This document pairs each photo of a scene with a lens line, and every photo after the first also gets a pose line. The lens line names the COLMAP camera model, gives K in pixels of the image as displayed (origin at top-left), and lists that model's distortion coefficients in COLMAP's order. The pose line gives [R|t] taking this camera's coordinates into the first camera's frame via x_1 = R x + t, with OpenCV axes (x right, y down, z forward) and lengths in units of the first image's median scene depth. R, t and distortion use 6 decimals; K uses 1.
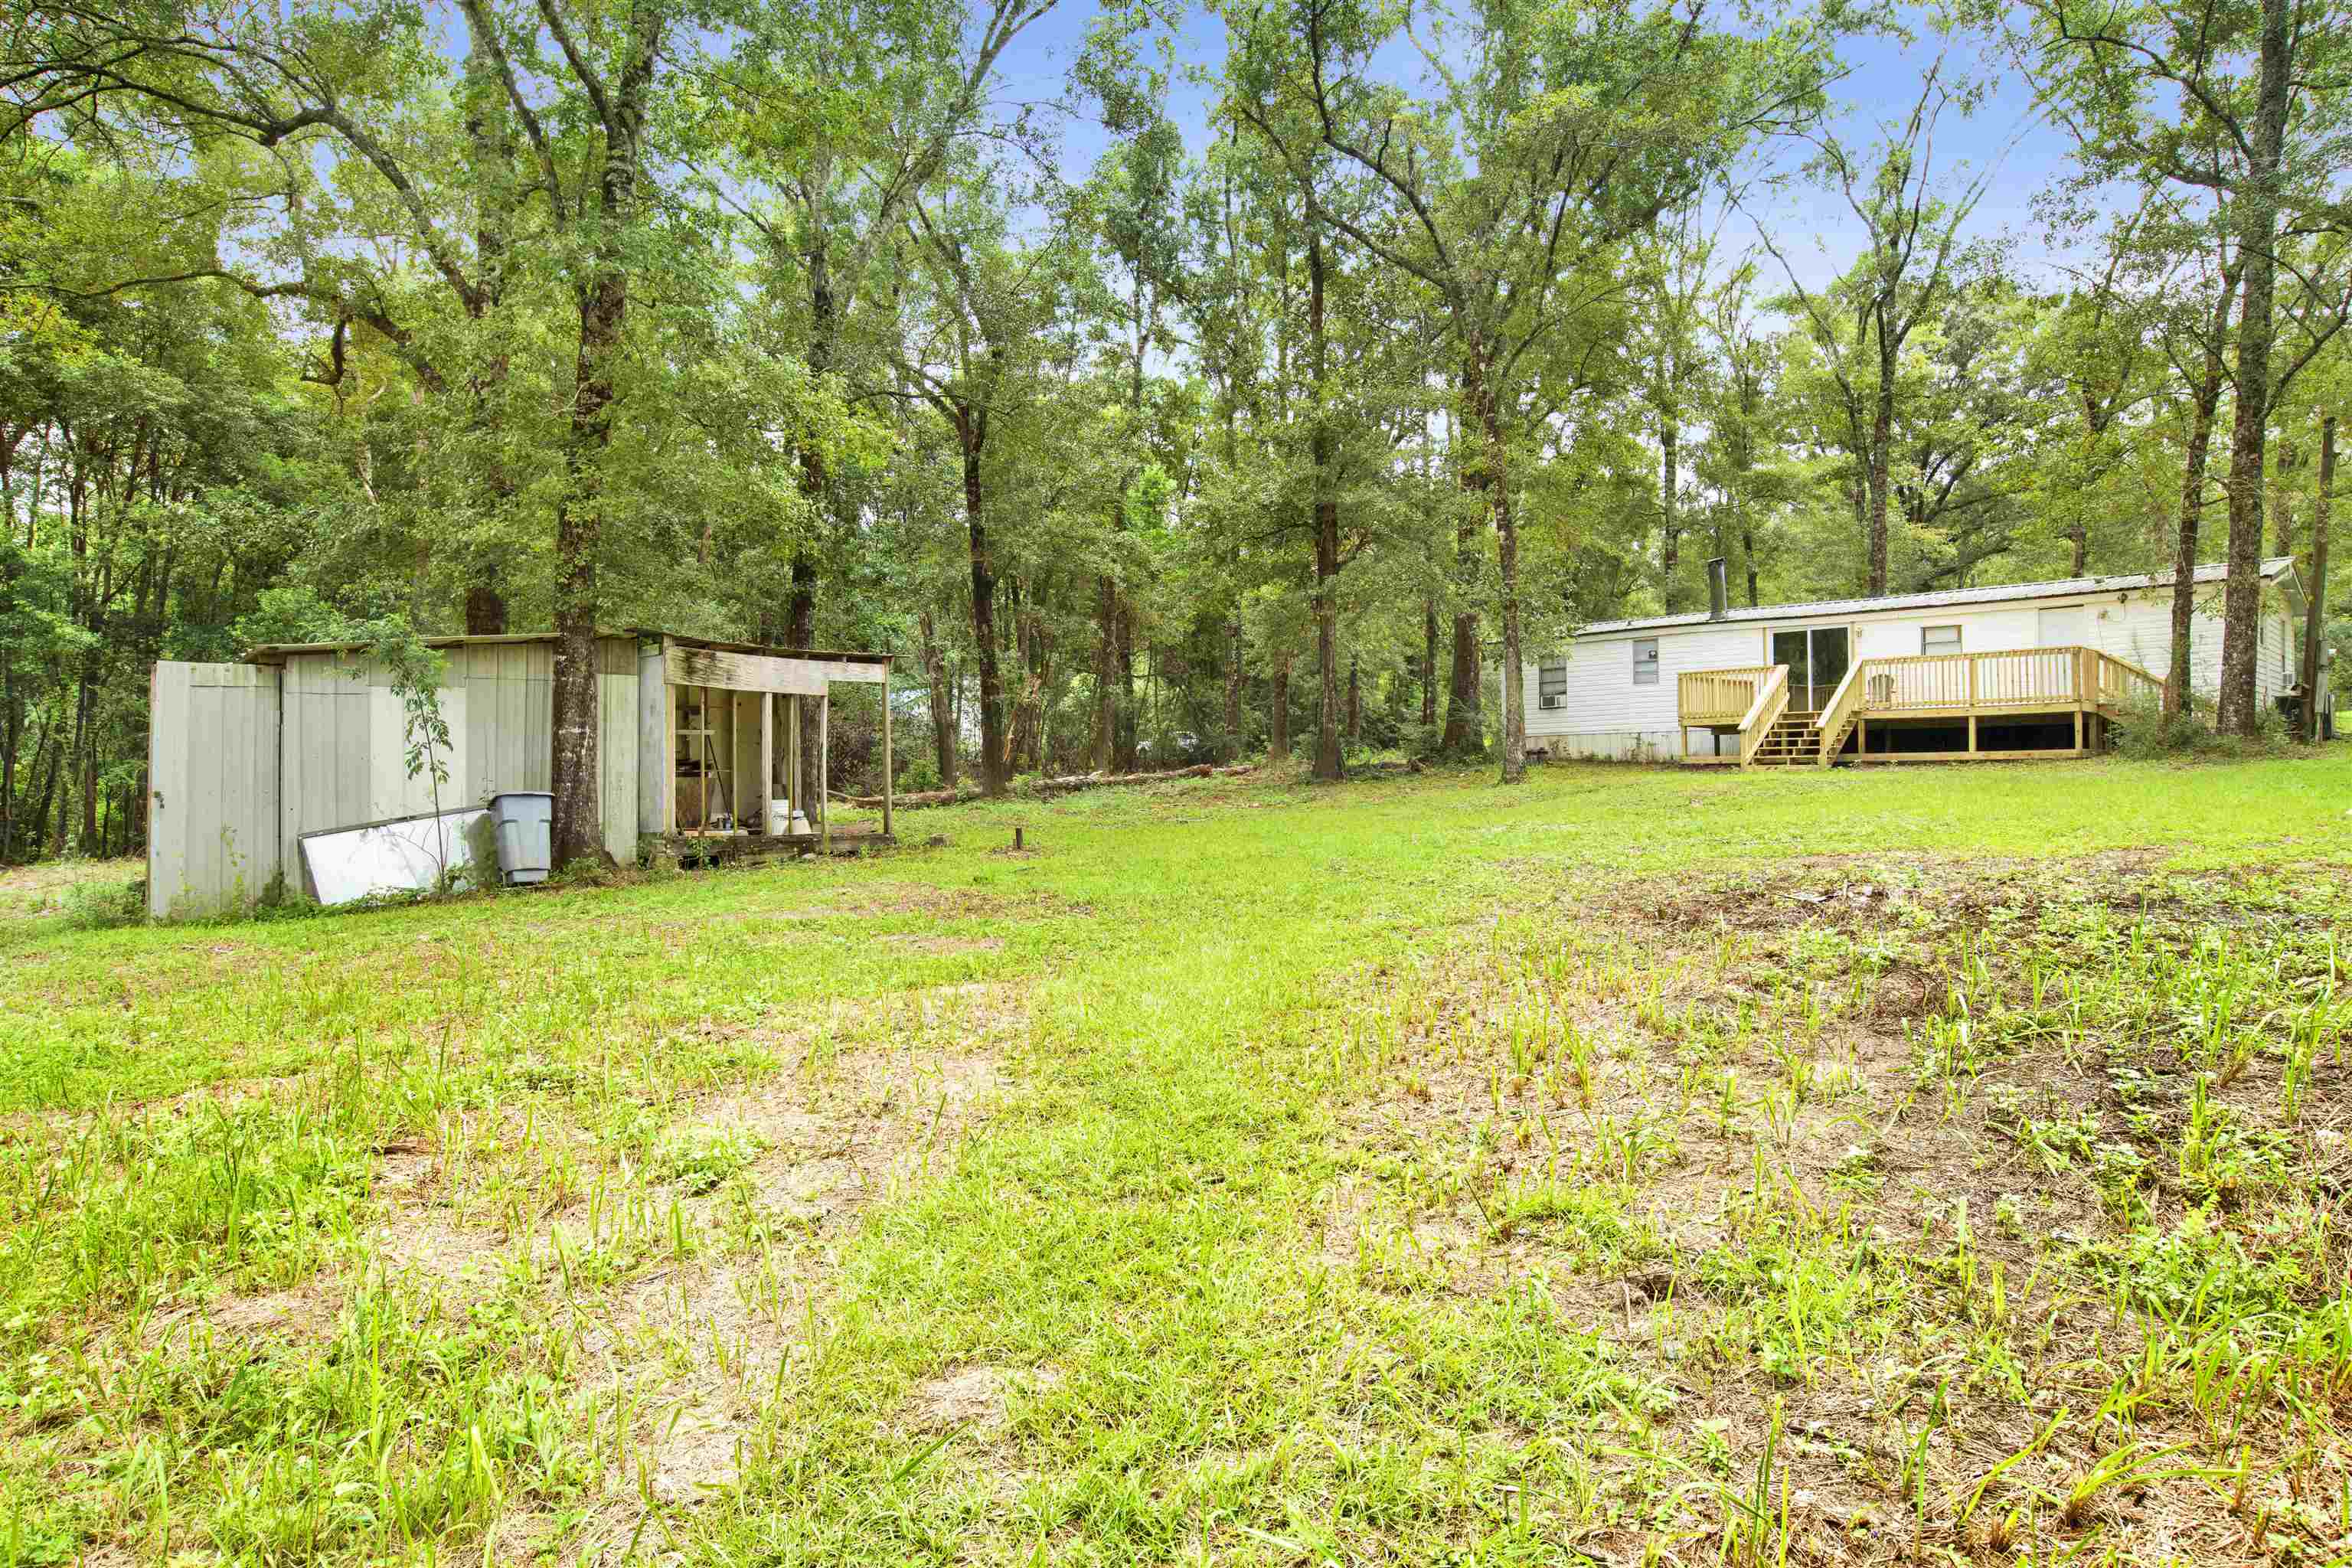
lens RADIAL K [[1356.2, 0, 1176.0], [0, 1356.2, 784.0], [0, 0, 1]] dist [-0.044502, -0.000026]
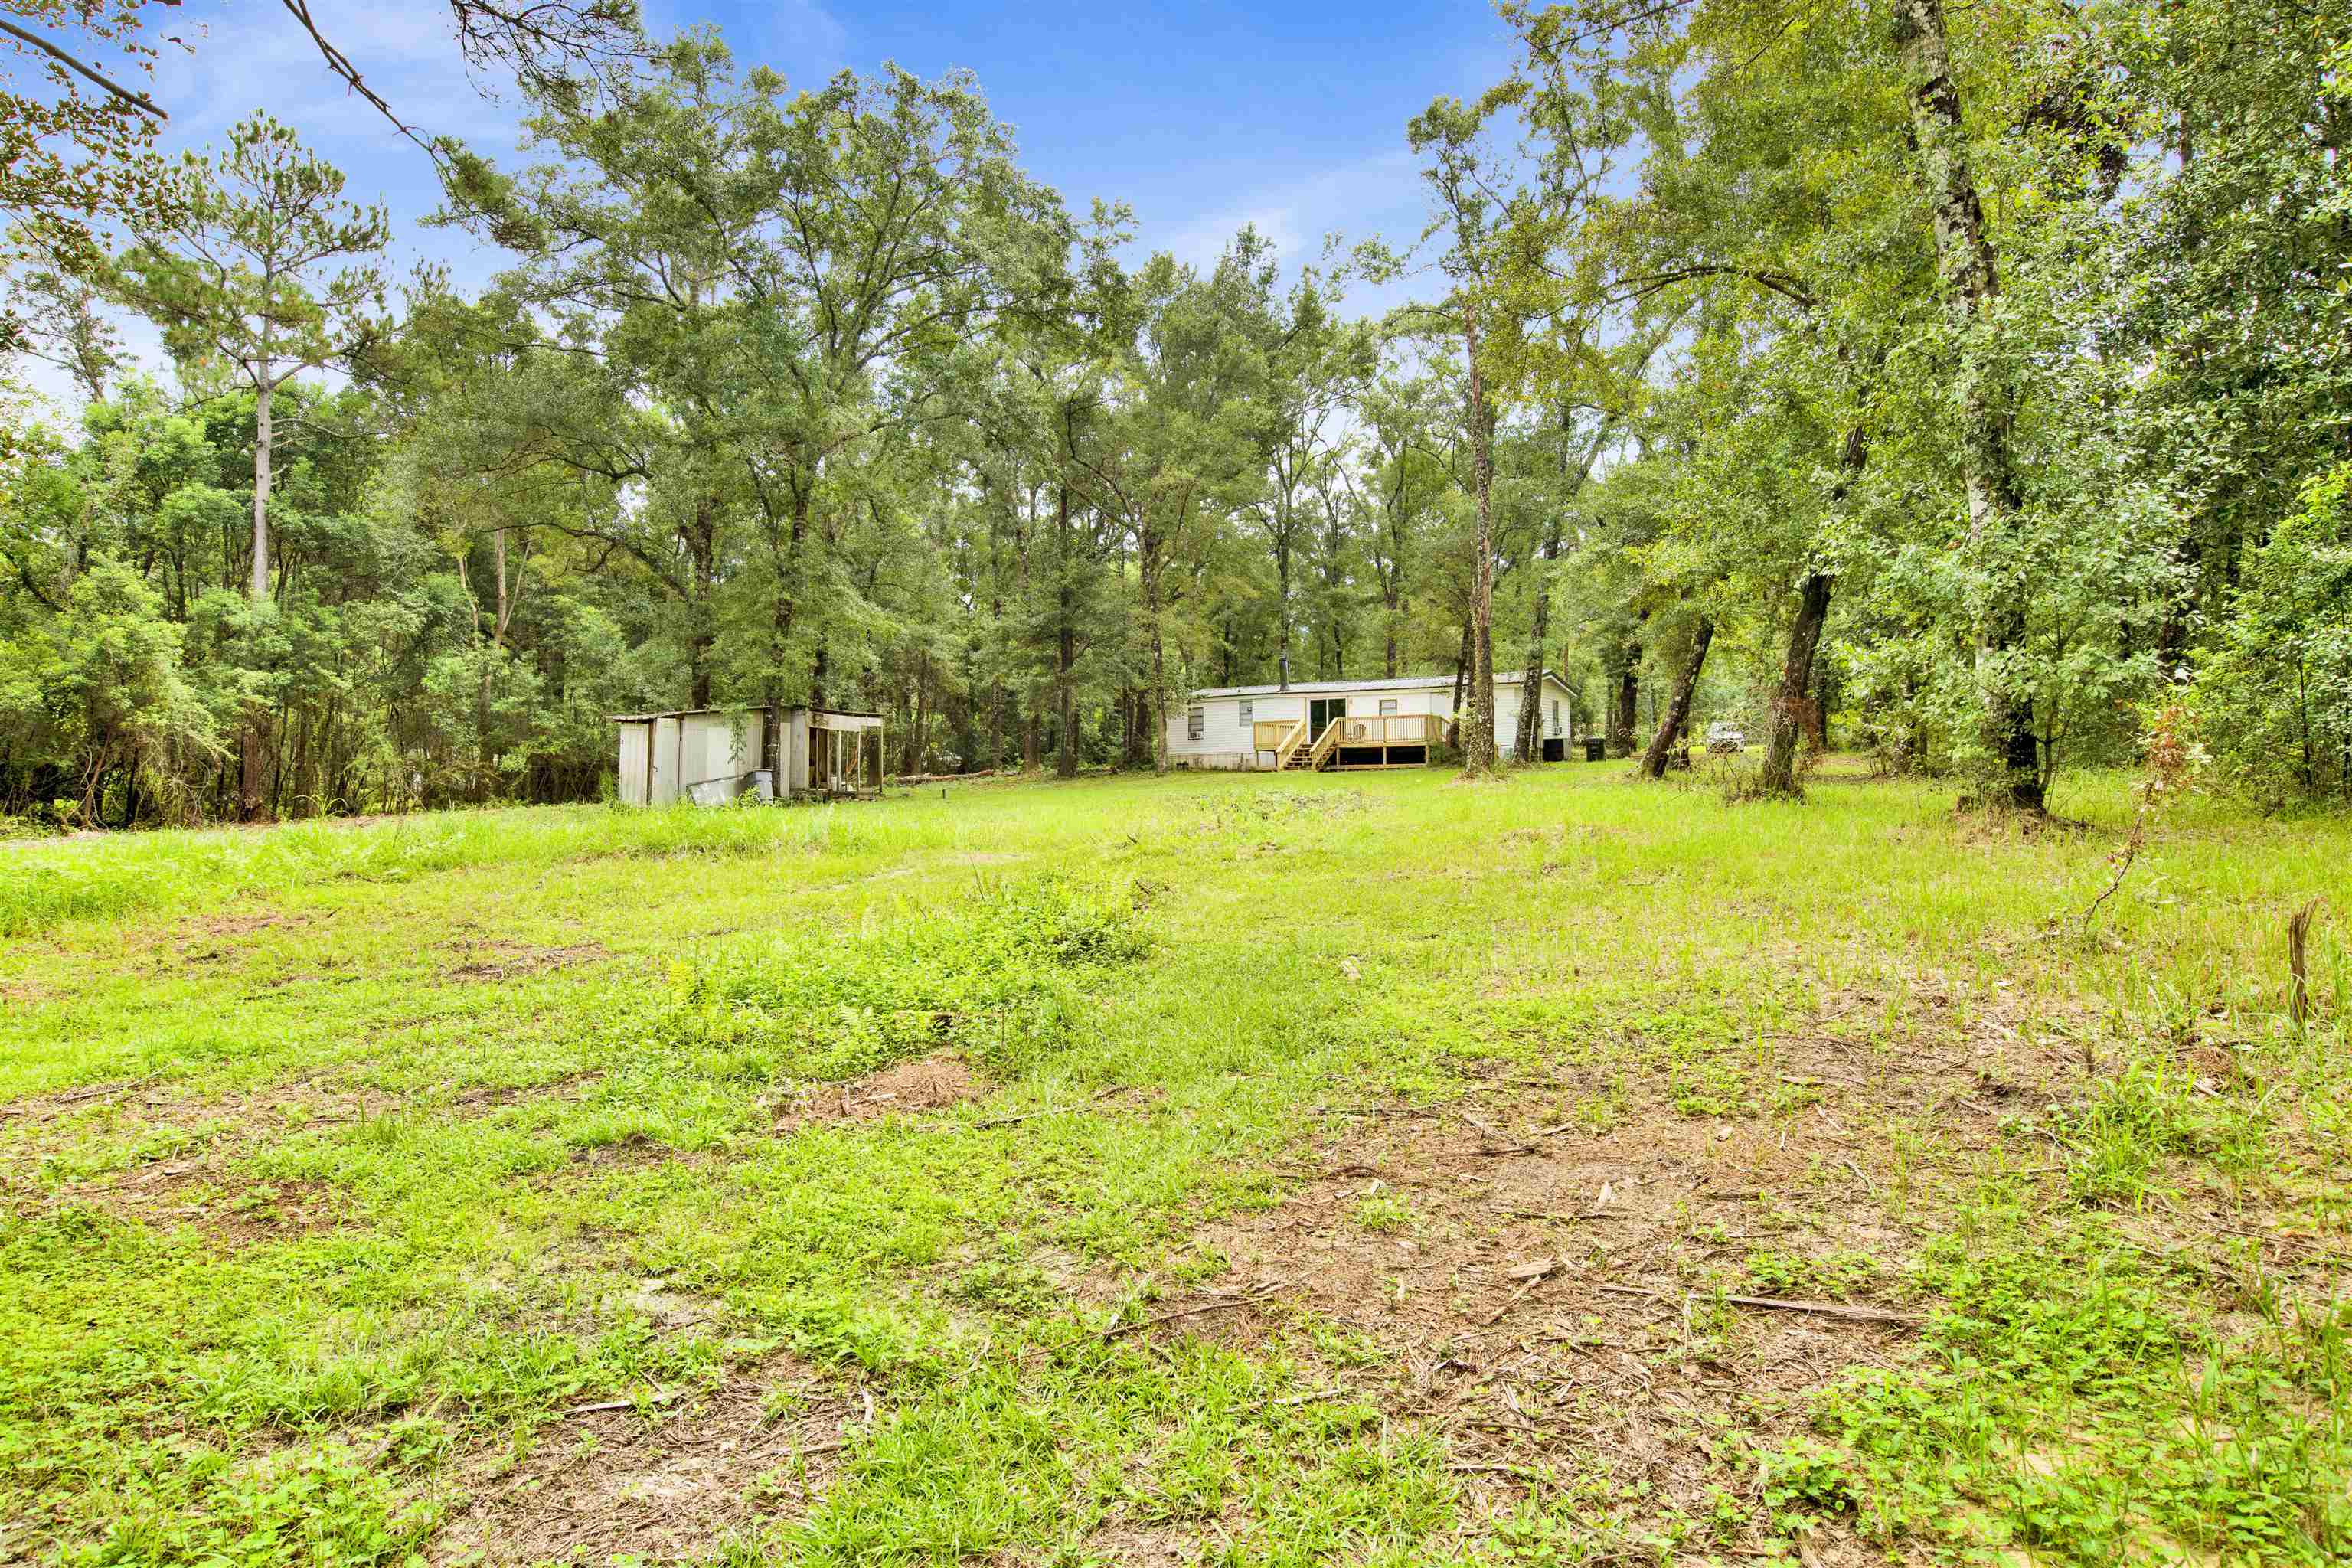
lens RADIAL K [[1281.6, 0, 1176.0], [0, 1281.6, 784.0], [0, 0, 1]] dist [-0.066515, 0.030851]
pose [[0.977358, 0.008741, 0.211413, -0.107634], [-0.005815, 0.999879, -0.014457, 0.029890], [-0.211513, 0.012900, 0.977290, -0.708513]]
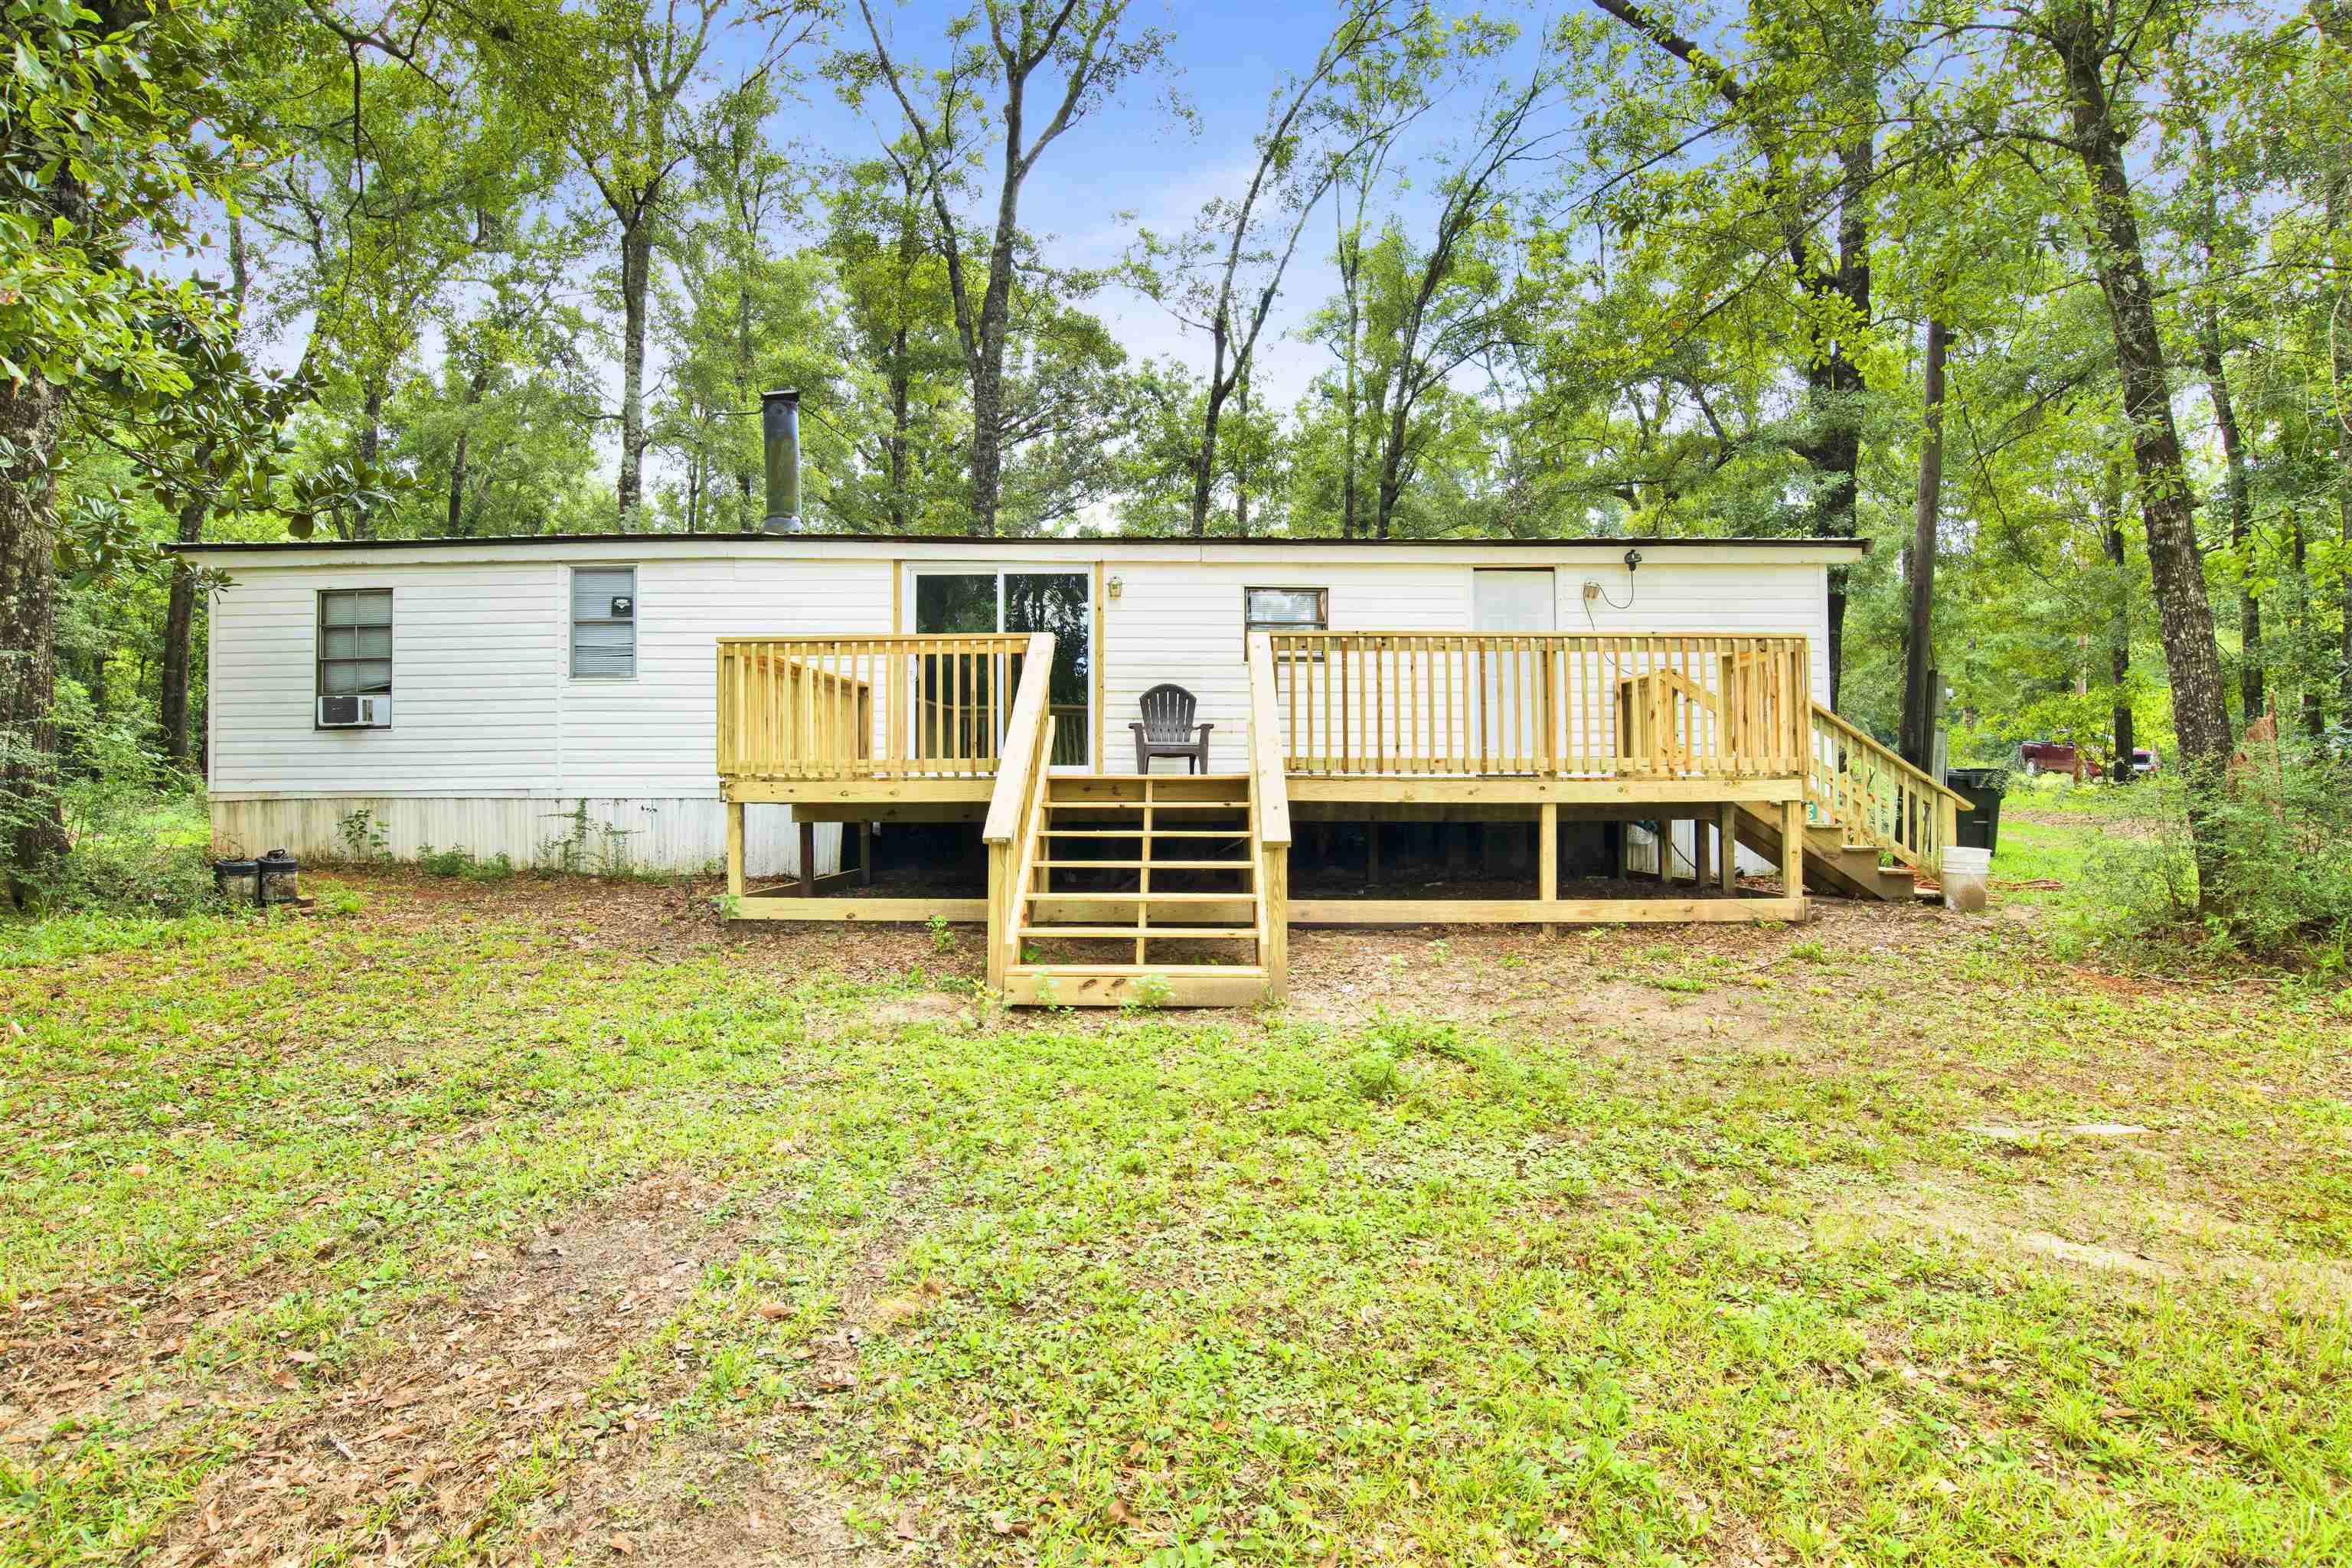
lens RADIAL K [[1281.6, 0, 1176.0], [0, 1281.6, 784.0], [0, 0, 1]] dist [-0.066515, 0.030851]
pose [[0.707524, 0.015408, 0.706521, 0.234464], [-0.005889, 0.999856, -0.015908, -0.043372], [-0.706665, 0.007095, 0.707513, 0.705504]]
